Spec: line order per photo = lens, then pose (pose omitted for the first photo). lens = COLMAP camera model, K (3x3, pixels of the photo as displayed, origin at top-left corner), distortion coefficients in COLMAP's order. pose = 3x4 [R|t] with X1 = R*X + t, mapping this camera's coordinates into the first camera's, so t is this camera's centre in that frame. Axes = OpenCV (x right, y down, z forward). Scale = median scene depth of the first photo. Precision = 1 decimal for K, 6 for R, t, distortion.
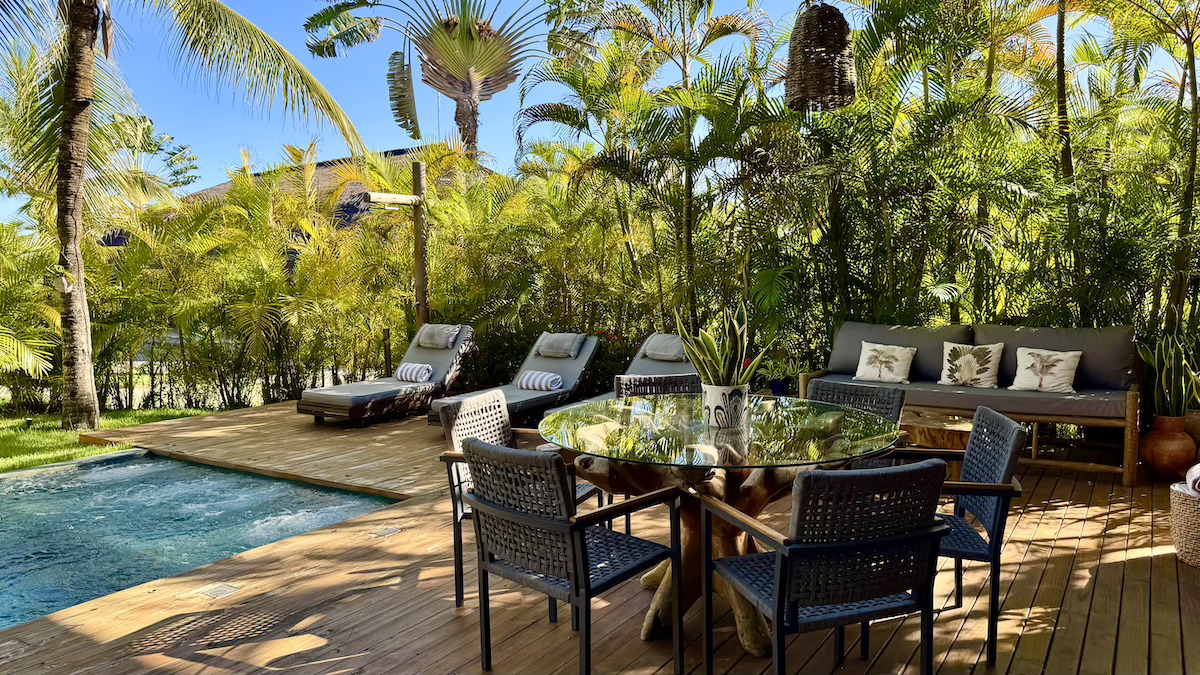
lens RADIAL K [[852.0, 0, 601.7], [0, 852.0, 345.4], [0, 0, 1]] dist [0.052662, -0.054496]
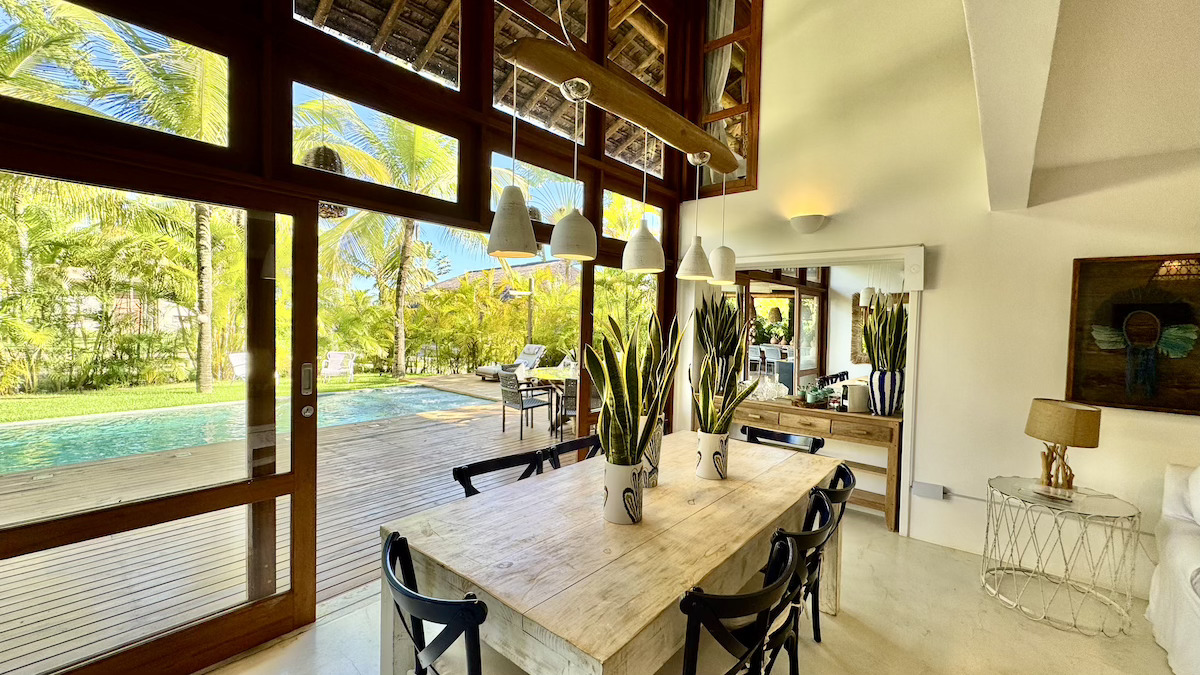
lens RADIAL K [[480.8, 0, 600.8], [0, 480.8, 339.4], [0, 0, 1]] dist [-0.004483, 0.000839]
pose [[0.990683, 0.040749, -0.129948, 0.170321], [-0.046978, 0.997871, -0.045232, 0.012997], [0.127828, 0.050916, 0.990489, -0.334678]]
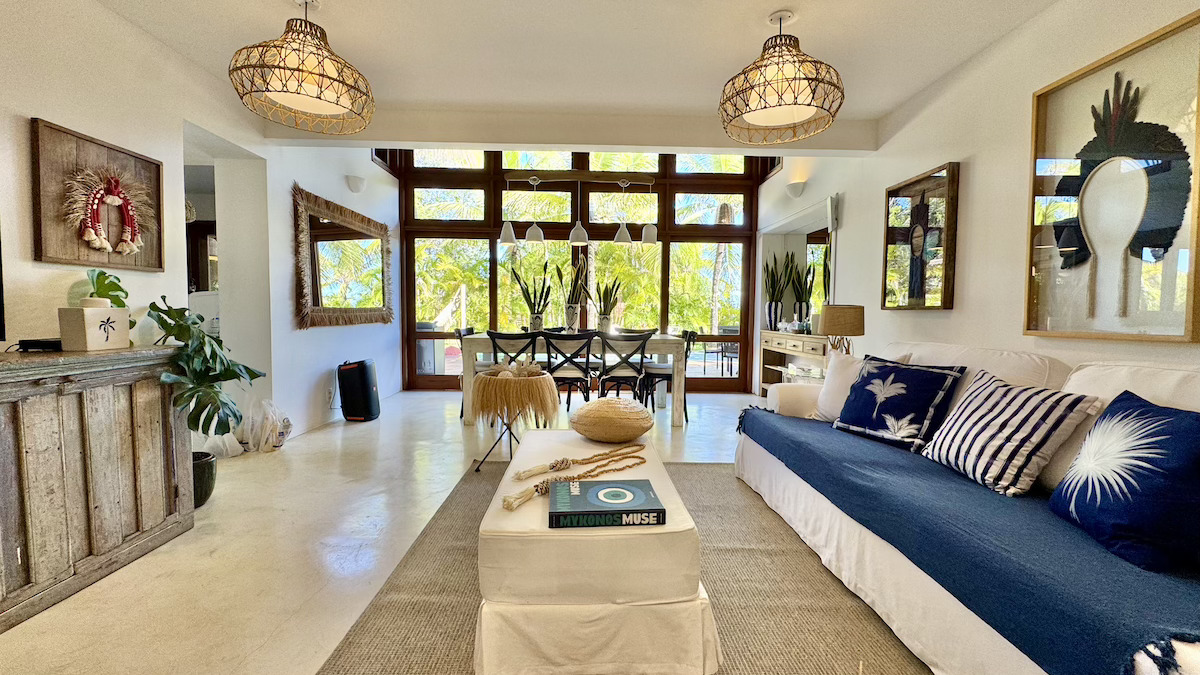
lens RADIAL K [[480.8, 0, 600.5], [0, 480.8, 339.6], [0, 0, 1]] dist [-0.004483, 0.000839]
pose [[0.565371, 0.064149, -0.822339, 0.593043], [-0.090675, 0.995762, 0.015337, 0.060406], [0.819838, 0.065894, 0.568791, -0.374224]]
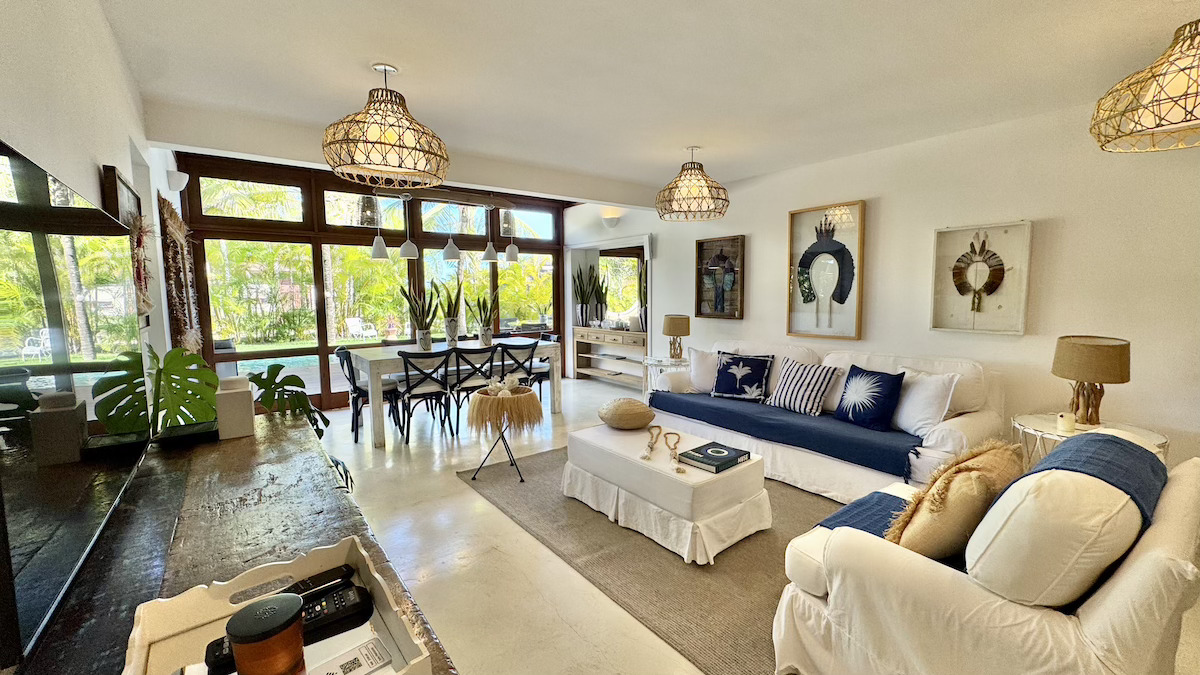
lens RADIAL K [[480.8, 0, 602.8], [0, 480.8, 335.8], [0, 0, 1]] dist [-0.004483, 0.000839]
pose [[0.943596, 0.033489, -0.329400, 0.500003], [-0.030413, 0.999432, 0.014488, 0.041727], [0.329698, -0.003653, 0.944079, -0.567482]]
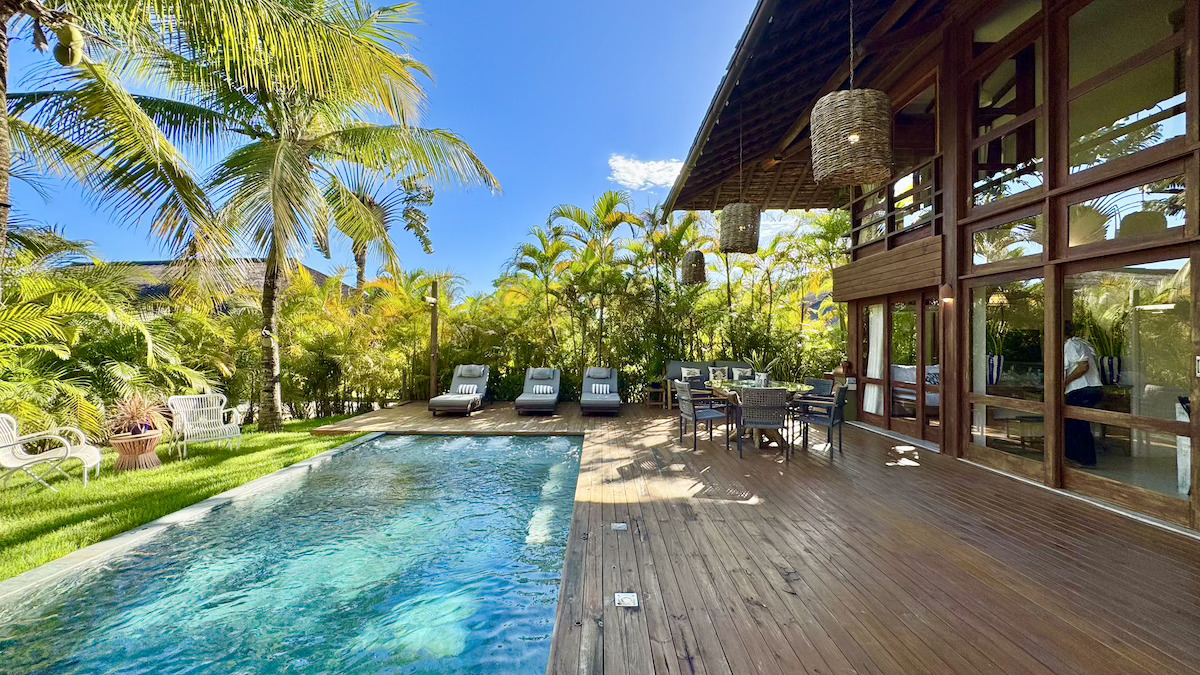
lens RADIAL K [[480.8, 0, 597.7], [0, 480.8, 340.0], [0, 0, 1]] dist [-0.004483, 0.000839]
pose [[0.842361, 0.017904, 0.538617, -0.489636], [0.032164, 0.995996, -0.083410, 0.018149], [-0.537954, 0.087585, 0.838412, -0.085762]]
